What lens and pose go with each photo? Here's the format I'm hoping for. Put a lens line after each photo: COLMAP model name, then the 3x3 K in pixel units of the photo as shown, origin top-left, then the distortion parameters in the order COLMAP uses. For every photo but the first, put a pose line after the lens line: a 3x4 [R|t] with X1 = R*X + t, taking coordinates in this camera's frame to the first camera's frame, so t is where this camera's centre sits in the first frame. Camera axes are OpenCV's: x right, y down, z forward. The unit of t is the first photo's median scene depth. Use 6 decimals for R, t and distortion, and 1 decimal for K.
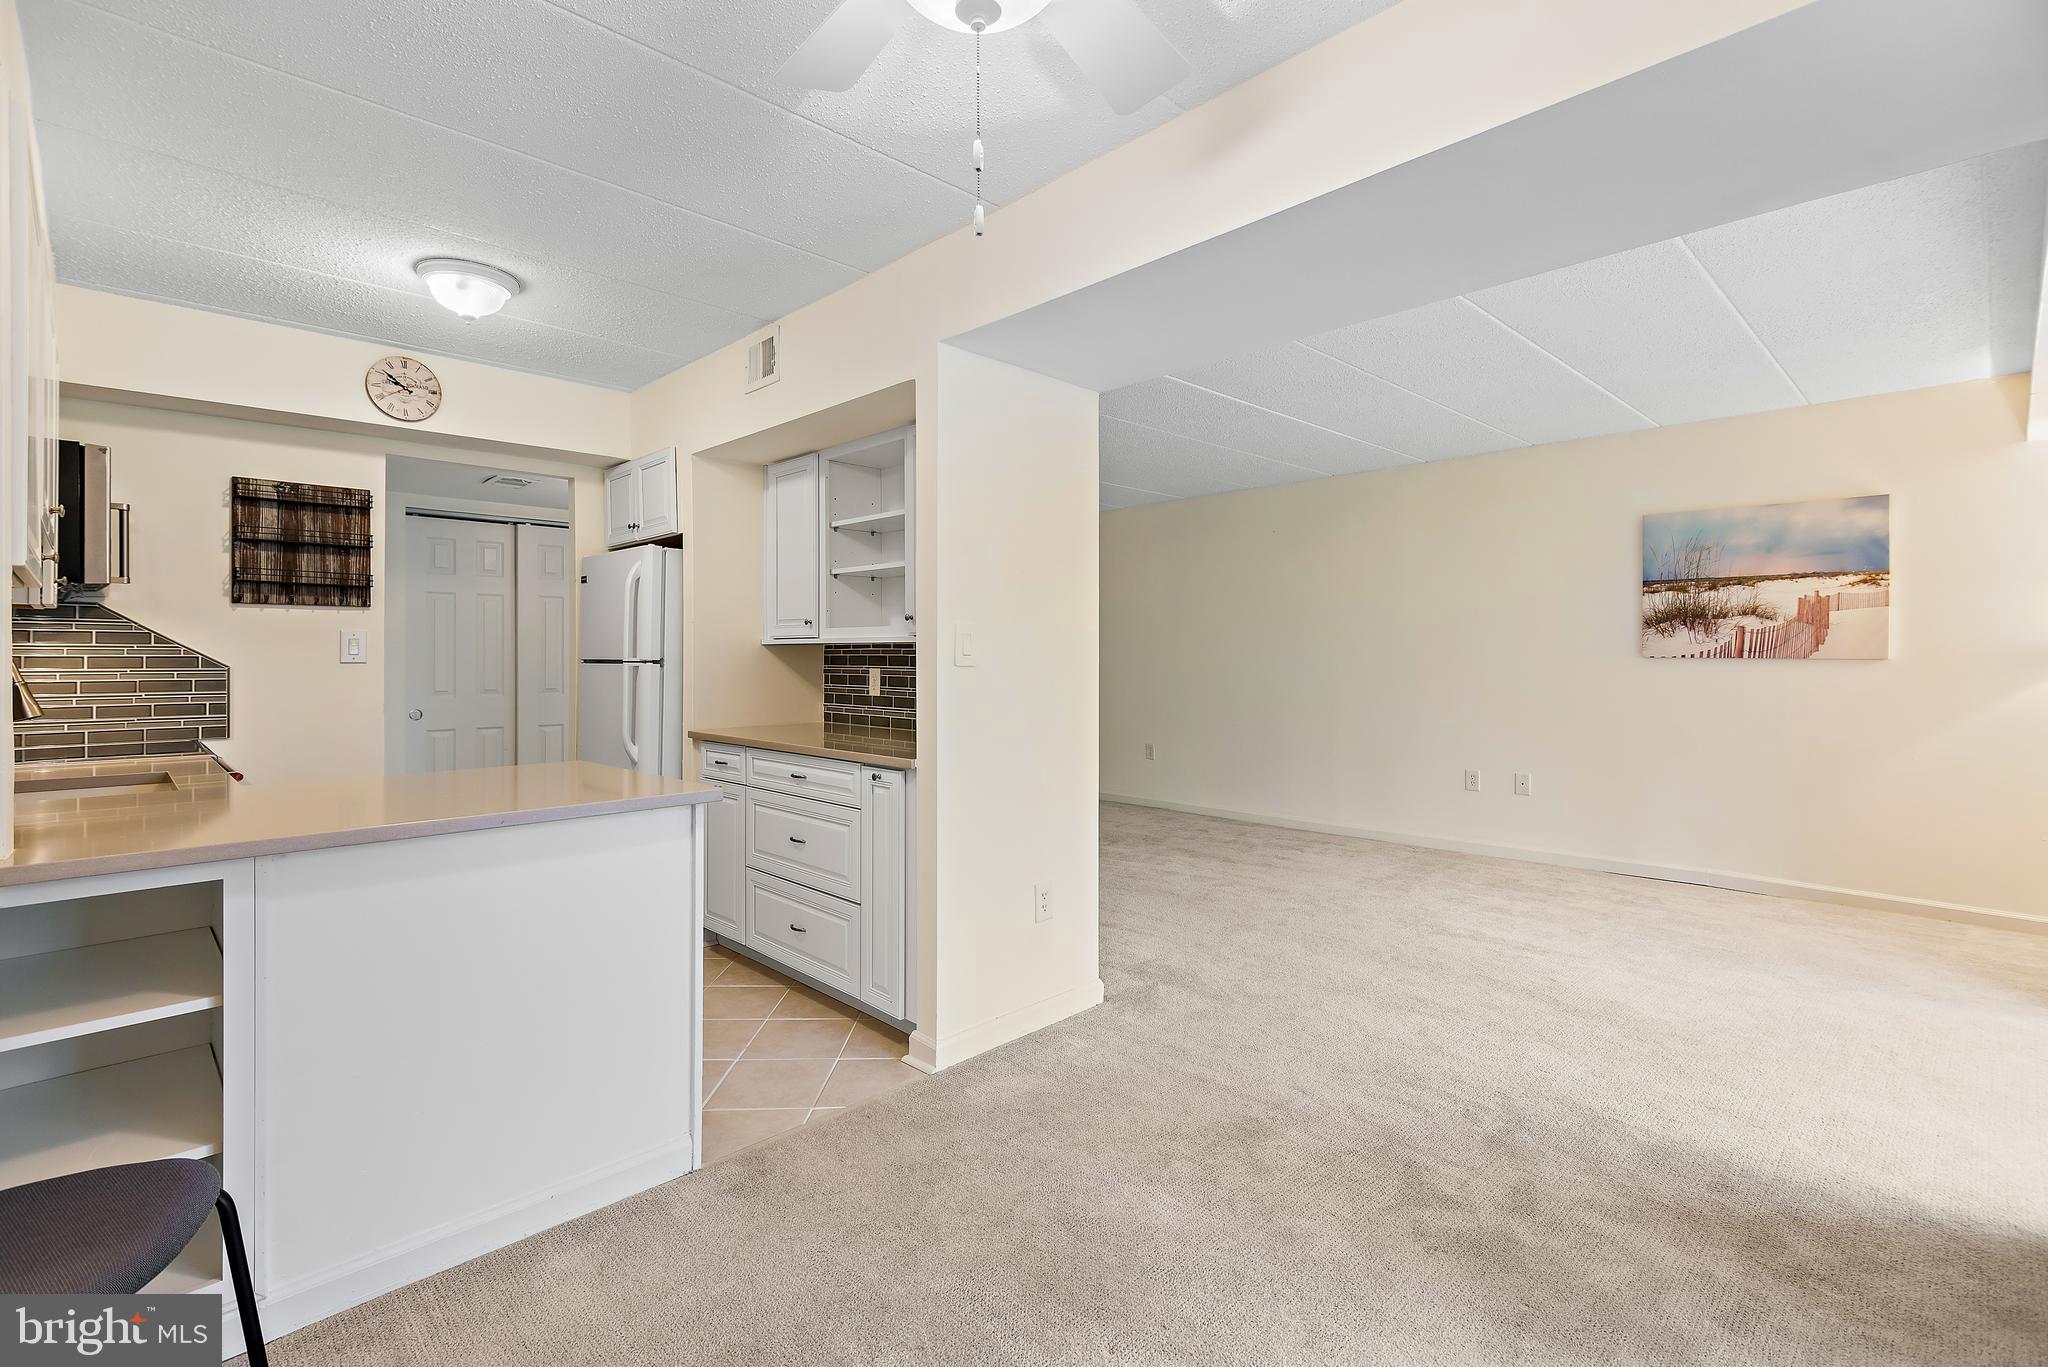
lens RADIAL K [[924.1, 0, 1031.4], [0, 924.1, 650.6], [0, 0, 1]] dist [0.001590, -0.000550]
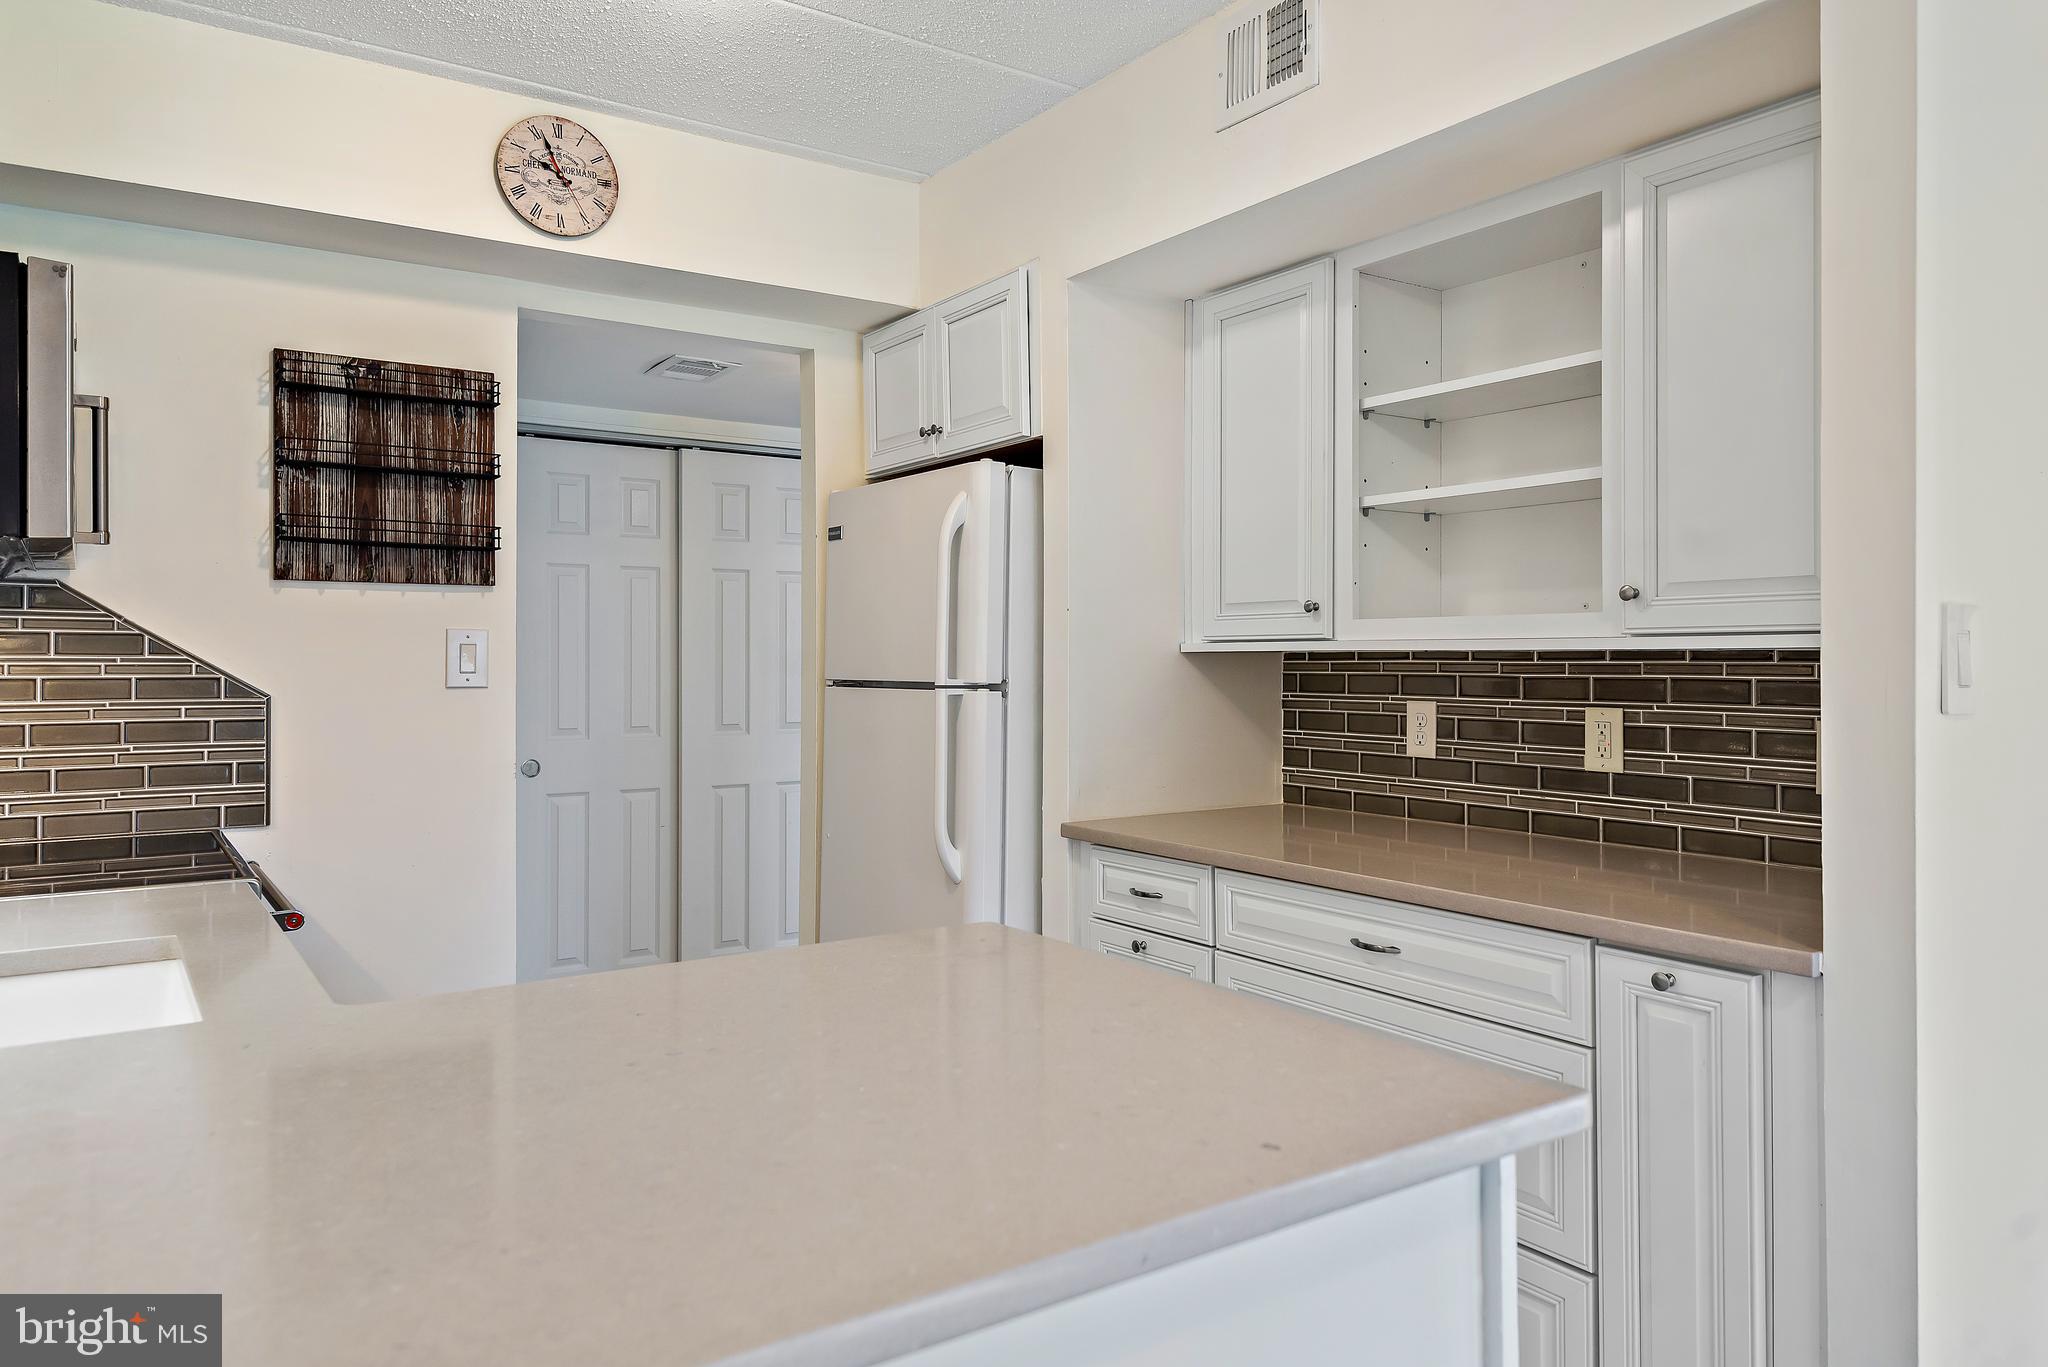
lens RADIAL K [[1344.1, 0, 1017.6], [0, 1344.1, 642.3], [0, 0, 1]] dist [0.027905, -0.000791]
pose [[0.981897, -0.002024, -0.189404, -0.296005], [0.000535, 0.999969, -0.007911, -0.007803], [0.189414, 0.007666, 0.981867, 0.312514]]
